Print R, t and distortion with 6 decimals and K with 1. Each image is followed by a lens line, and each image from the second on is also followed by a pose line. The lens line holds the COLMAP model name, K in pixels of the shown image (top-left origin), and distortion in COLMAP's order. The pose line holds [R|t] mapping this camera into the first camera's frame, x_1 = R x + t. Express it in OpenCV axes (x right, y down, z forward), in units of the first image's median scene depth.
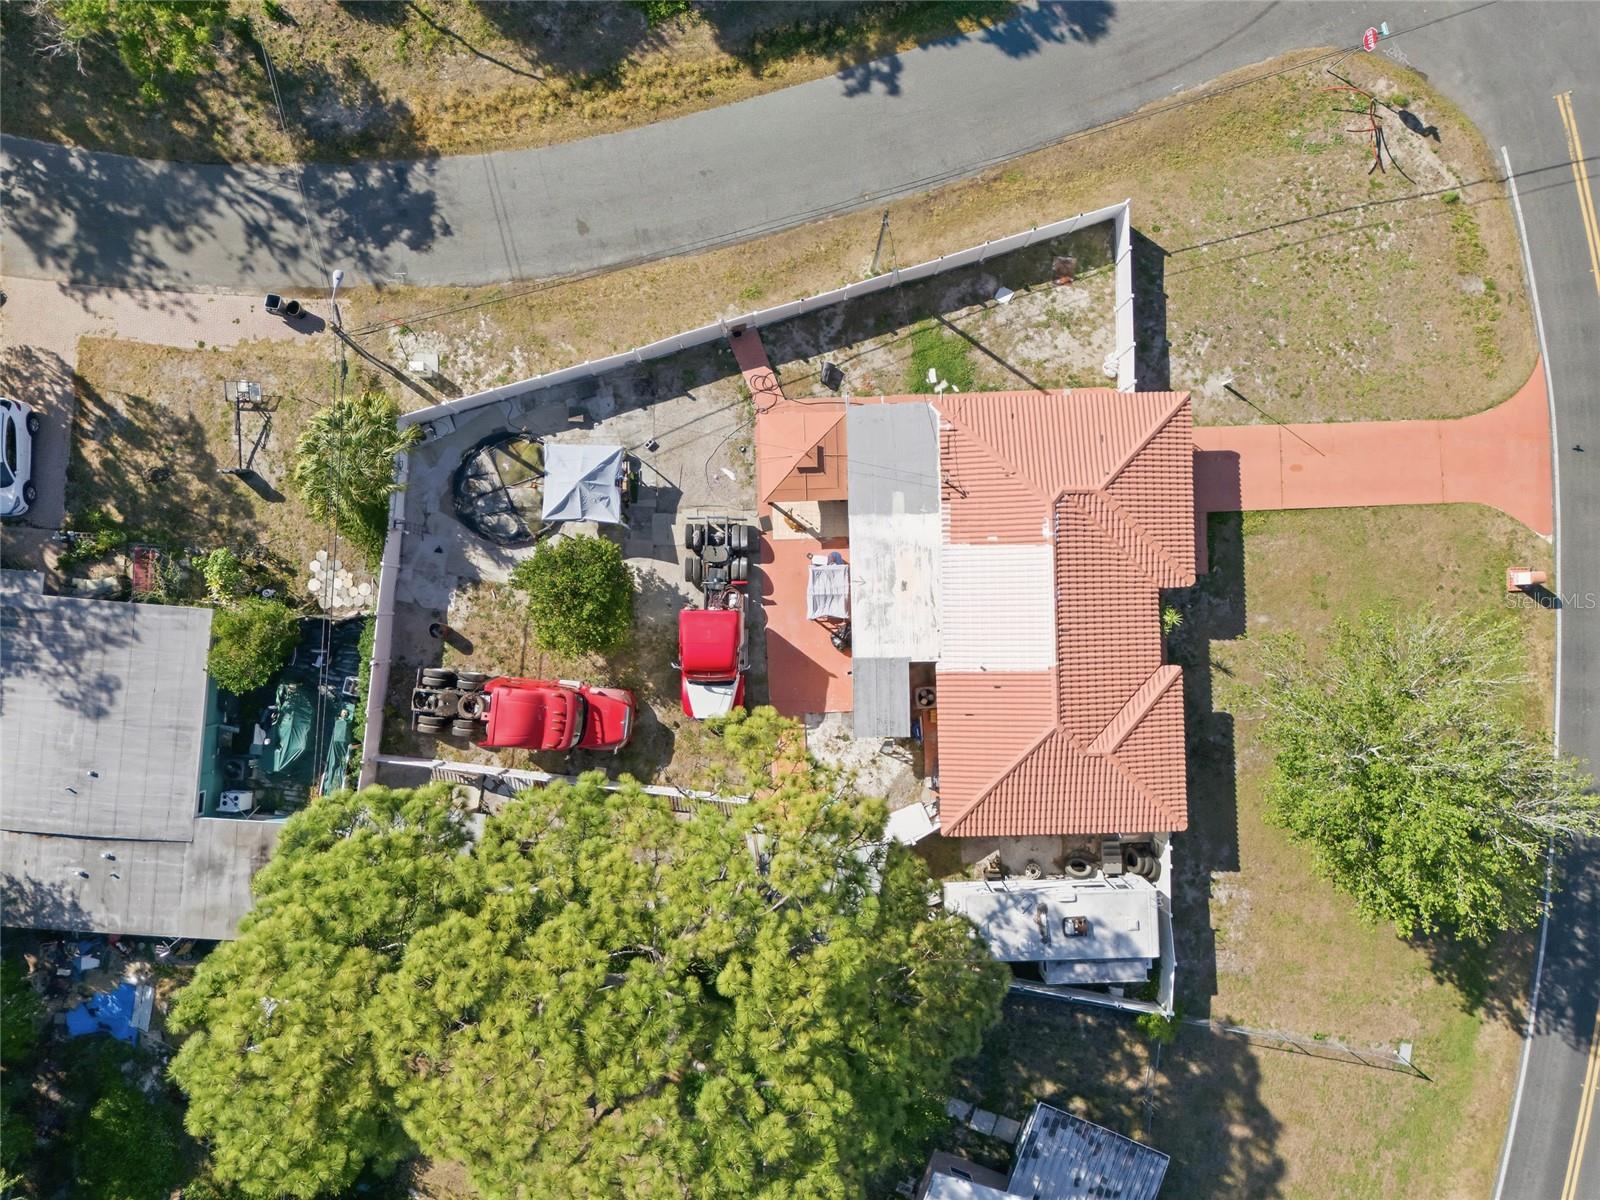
lens RADIAL K [[1182.6, 0, 800.0], [0, 1182.6, 600.0], [0, 0, 1]] dist [0.050217, -0.028667]
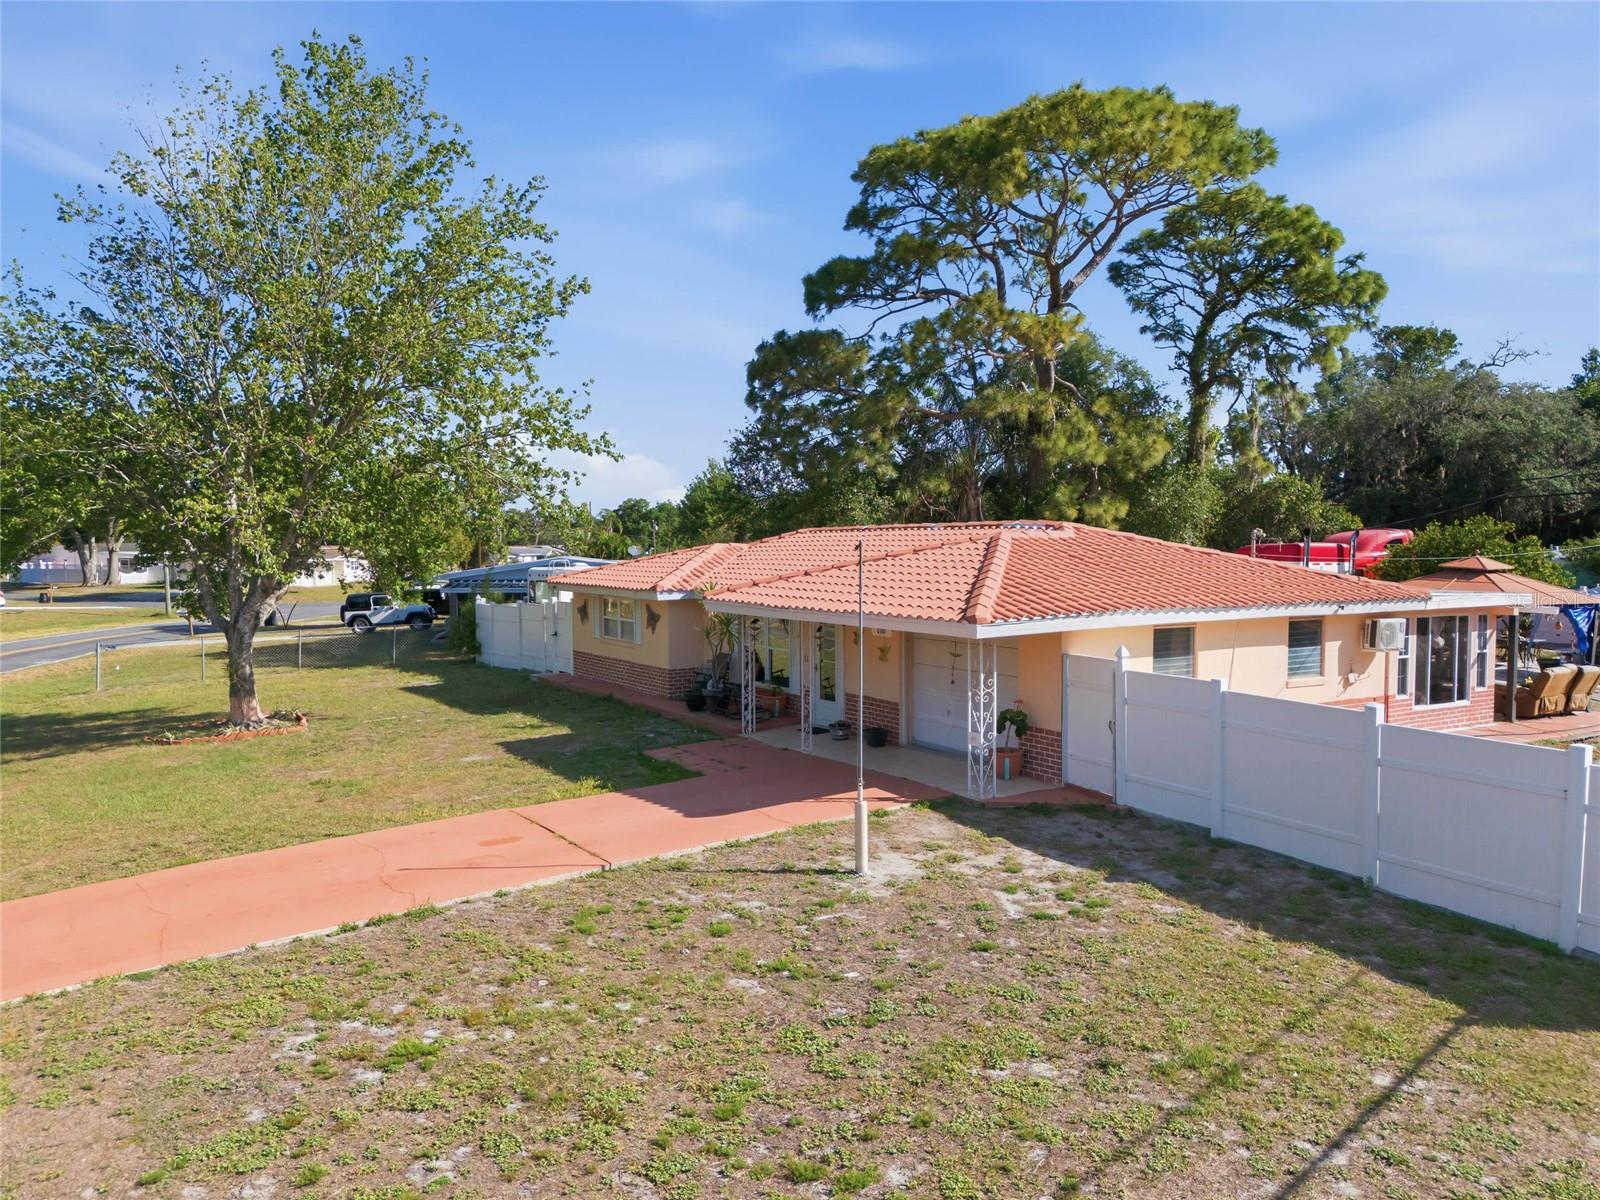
lens RADIAL K [[1170.6, 0, 800.6], [0, 1170.6, 604.1], [0, 0, 1]] dist [0.091268, -0.100949]
pose [[-0.859281, 0.021884, -0.511036, 0.507339], [-0.511503, -0.034555, 0.858587, -0.403813], [0.001131, 0.999163, 0.040886, 0.939461]]
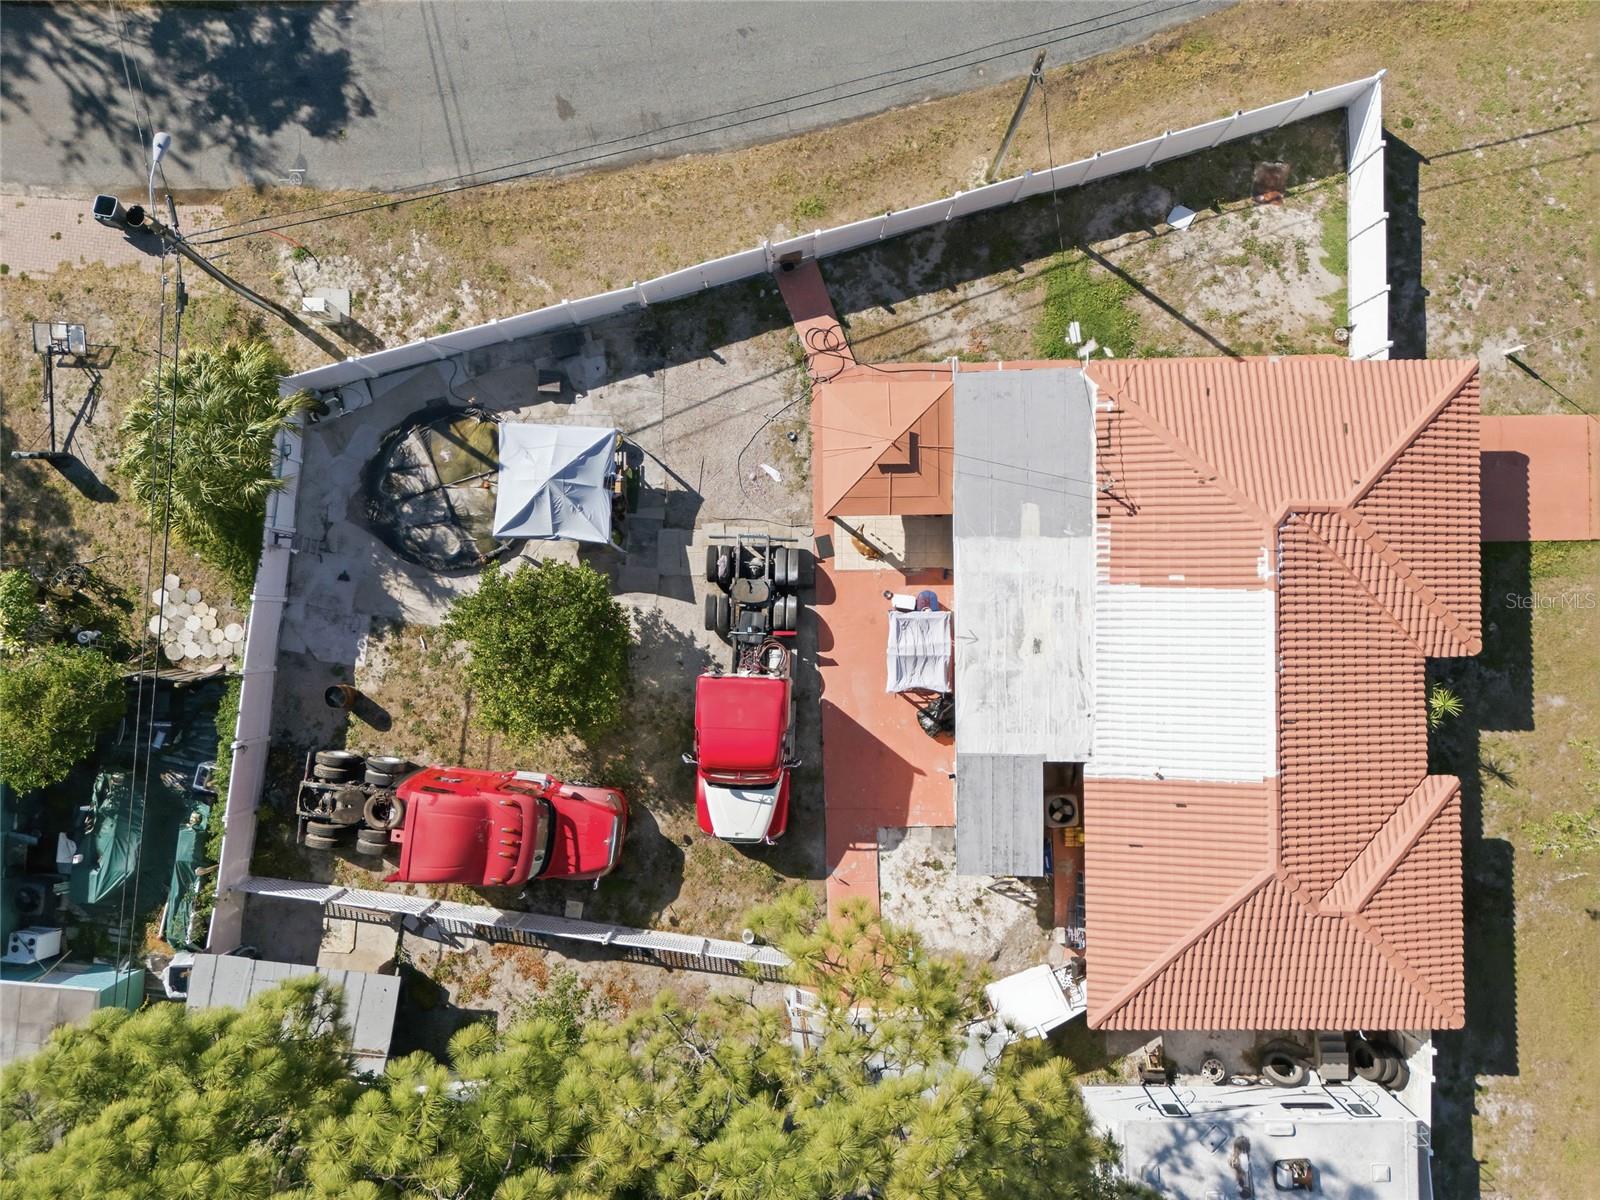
lens RADIAL K [[1182.6, 0, 800.0], [0, 1182.6, 600.0], [0, 0, 1]] dist [0.050217, -0.028667]
pose [[0.999797, 0.019056, -0.006536, -0.038240], [-0.019073, 0.999815, -0.002570, -0.031863], [0.006486, 0.002694, 0.999975, 0.320009]]
